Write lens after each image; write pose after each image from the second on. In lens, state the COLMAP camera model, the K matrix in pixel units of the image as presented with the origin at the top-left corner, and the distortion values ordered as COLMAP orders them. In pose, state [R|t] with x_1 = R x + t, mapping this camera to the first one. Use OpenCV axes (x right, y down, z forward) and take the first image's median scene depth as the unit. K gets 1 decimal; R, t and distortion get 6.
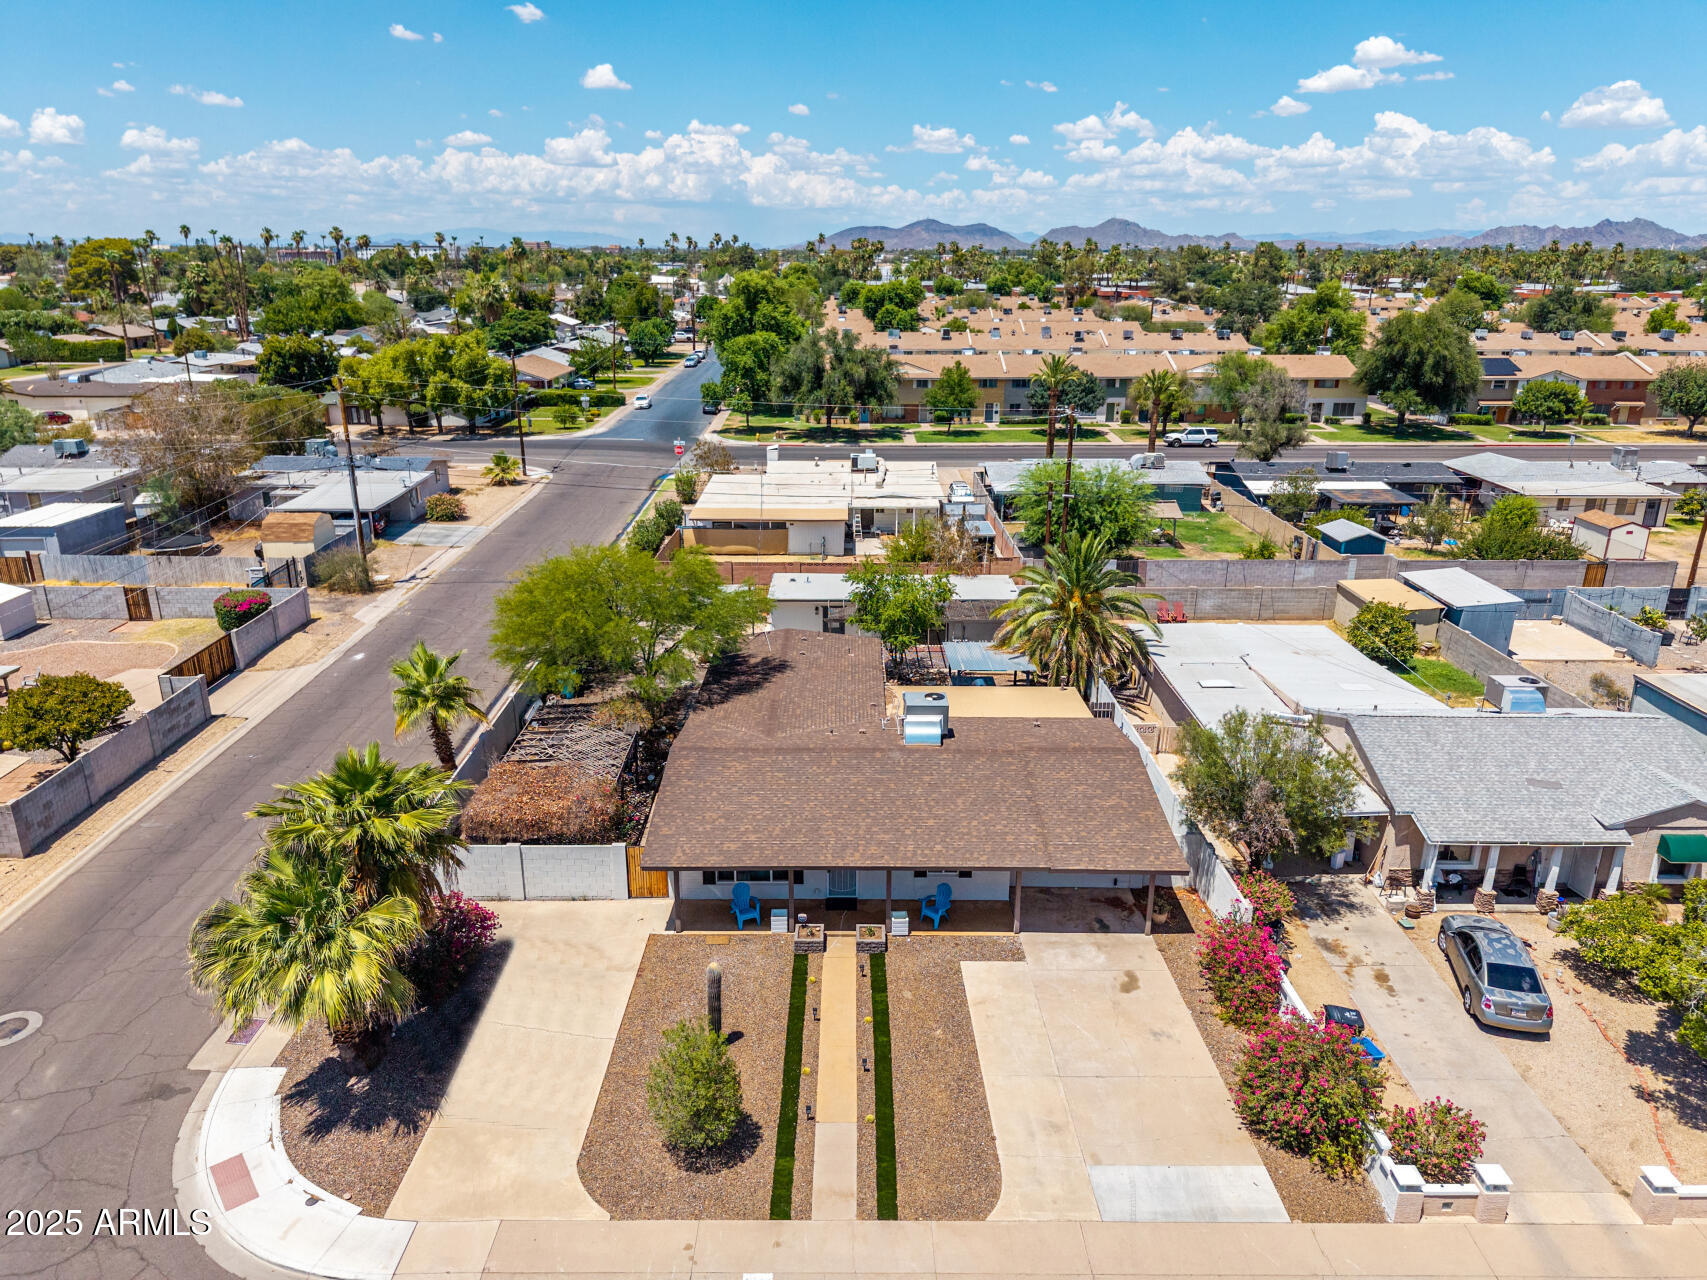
lens RADIAL K [[1170.5, 0, 853.5], [0, 1170.5, 640.0], [0, 0, 1]] dist [0.039294, -0.041173]
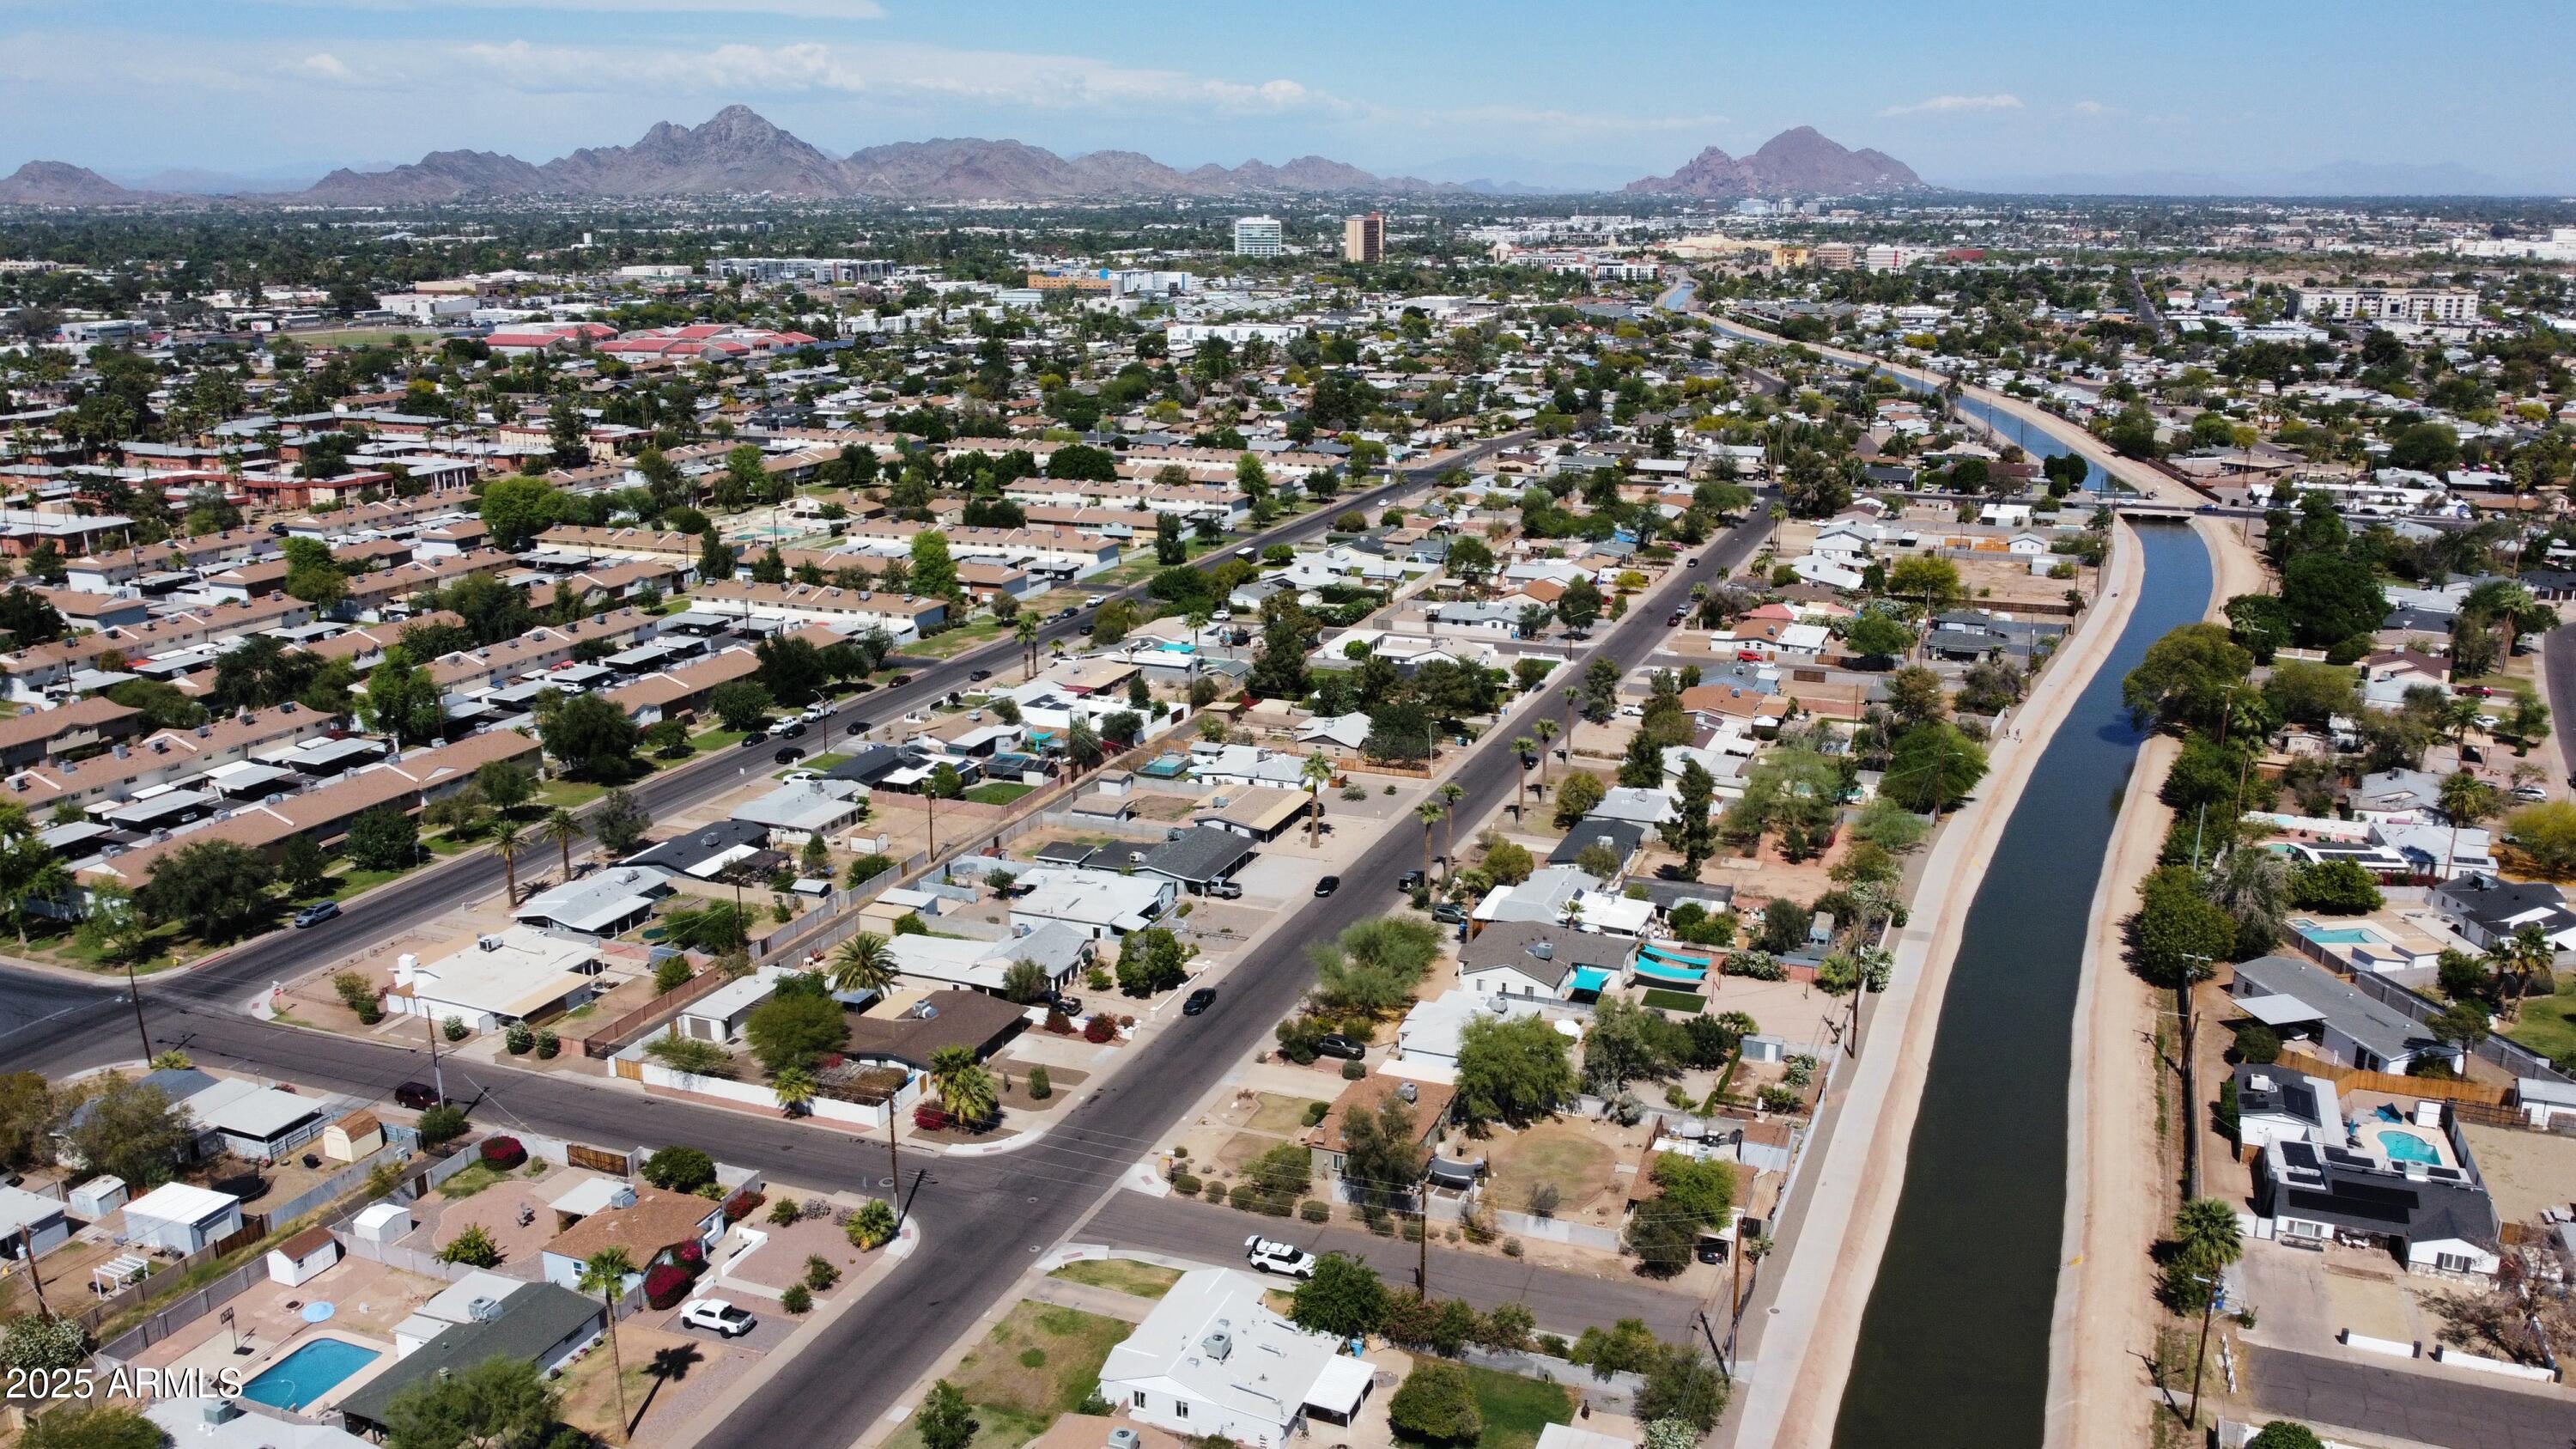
lens RADIAL K [[1950.3, 0, 1288.0], [0, 1950.3, 724.5], [0, 0, 1]] dist [-0.008052, -0.006230]
pose [[0.377333, -0.255309, 0.890189, -1.199518], [0.308842, 0.940910, 0.138943, -0.320133], [-0.873061, 0.222500, 0.433886, -0.649556]]
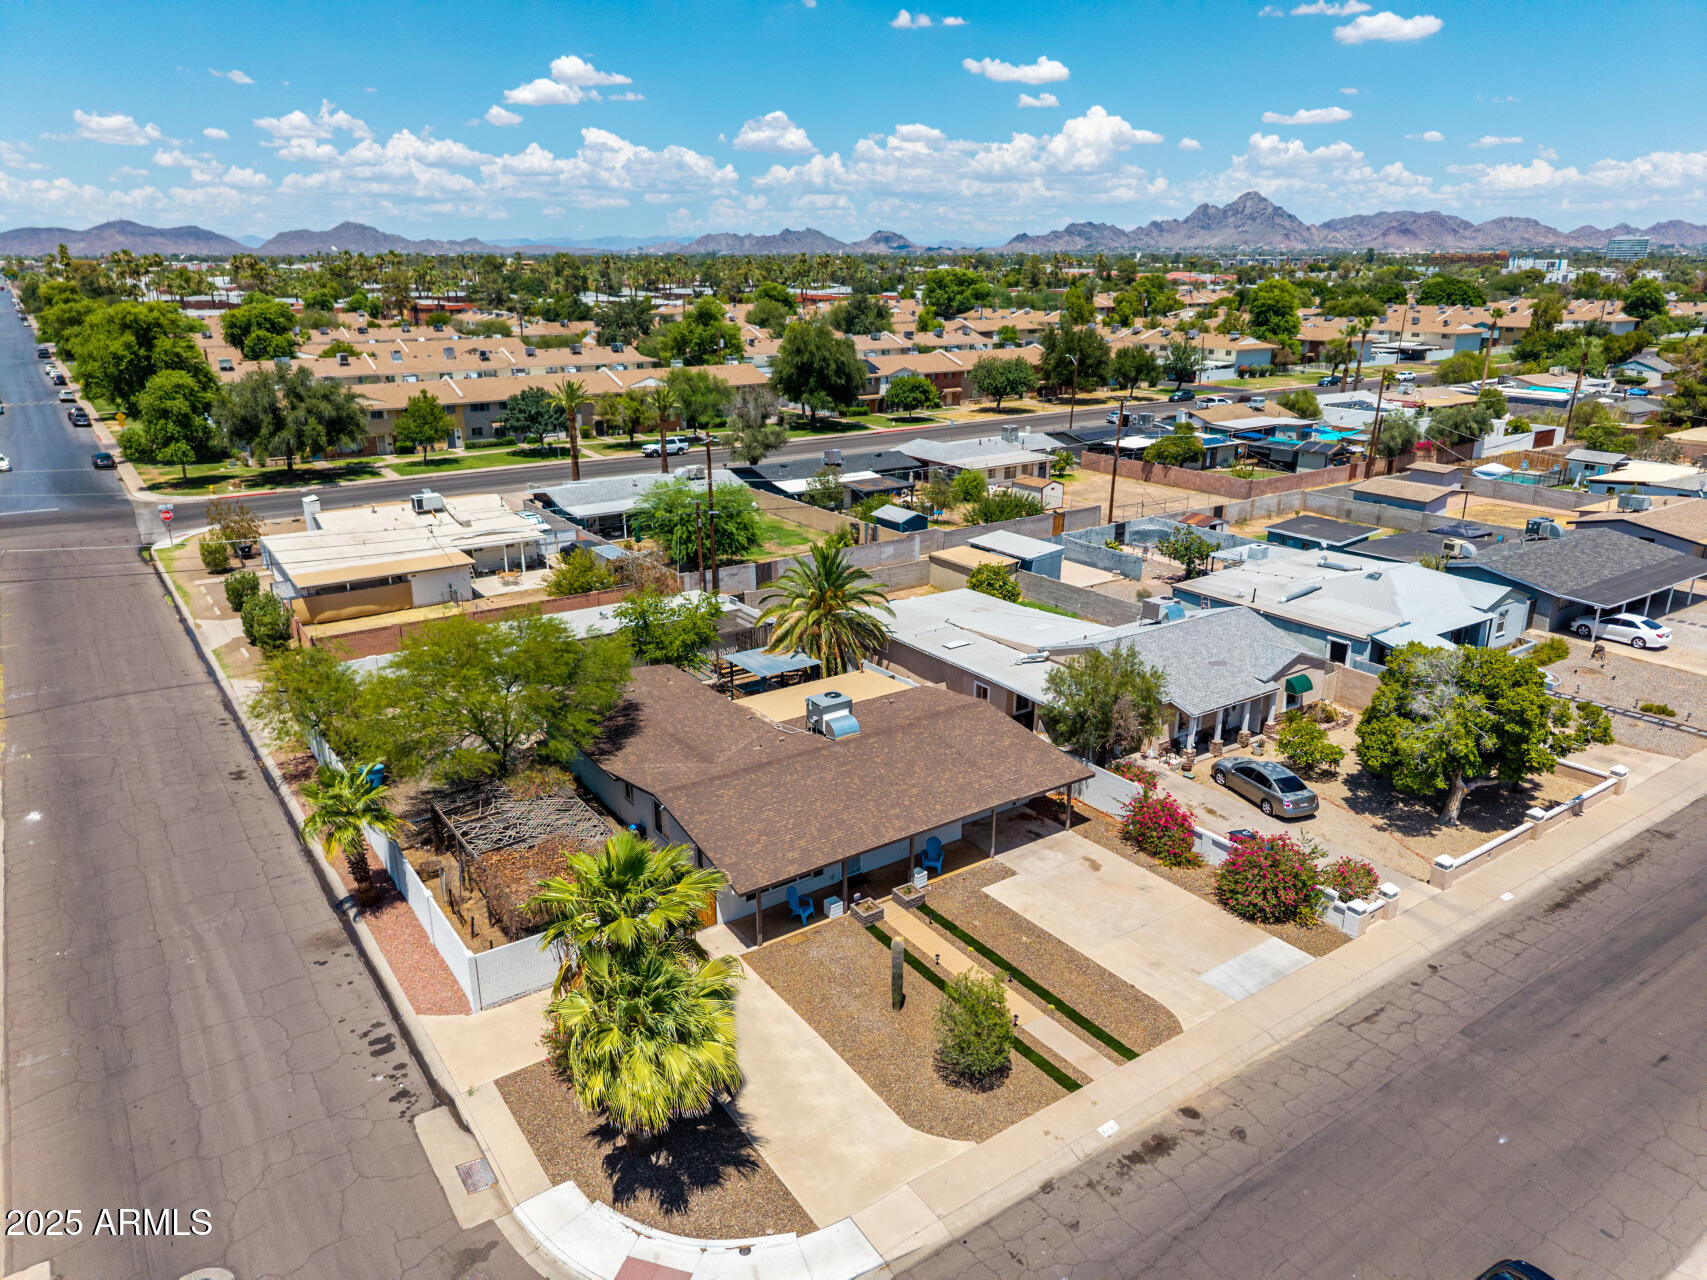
lens RADIAL K [[1147.9, 0, 853.5], [0, 1147.9, 640.0], [0, 0, 1]] dist [0.045742, -0.052152]
pose [[0.820402, -0.184659, 0.541149, -0.176013], [0.182764, 0.981454, 0.057831, -0.023151], [-0.541792, 0.051458, 0.838936, 0.007907]]
